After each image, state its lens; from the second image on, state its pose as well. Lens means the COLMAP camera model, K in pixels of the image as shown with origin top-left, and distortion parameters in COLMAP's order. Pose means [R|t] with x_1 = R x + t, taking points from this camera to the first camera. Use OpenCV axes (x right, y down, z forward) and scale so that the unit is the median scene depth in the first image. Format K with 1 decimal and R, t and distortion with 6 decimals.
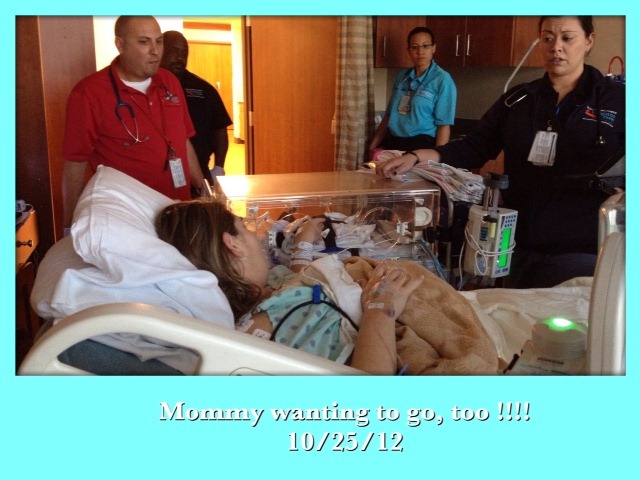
lens RADIAL K [[605.9, 0, 319.4], [0, 605.9, 205.6], [0, 0, 1]] dist [0.088171, -0.001480]
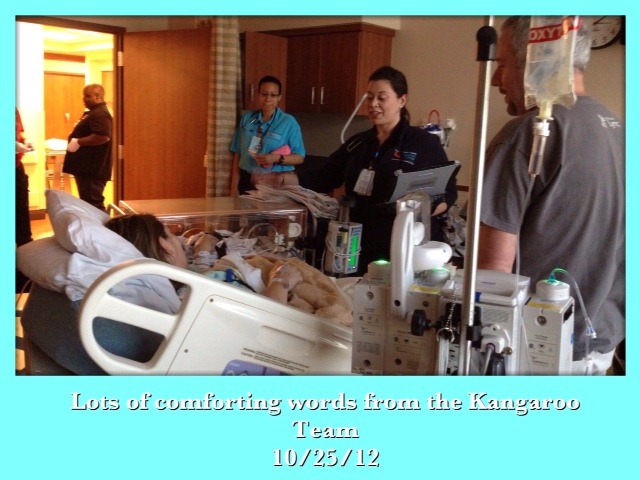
lens RADIAL K [[652.3, 0, 320.0], [0, 652.3, 240.0], [0, 0, 1]] dist [-0.000120, -0.000726]
pose [[0.970592, -0.013566, 0.240350, -0.116630], [0.015969, 0.999840, -0.008053, 0.052133], [-0.240202, 0.011654, 0.970653, -0.386186]]
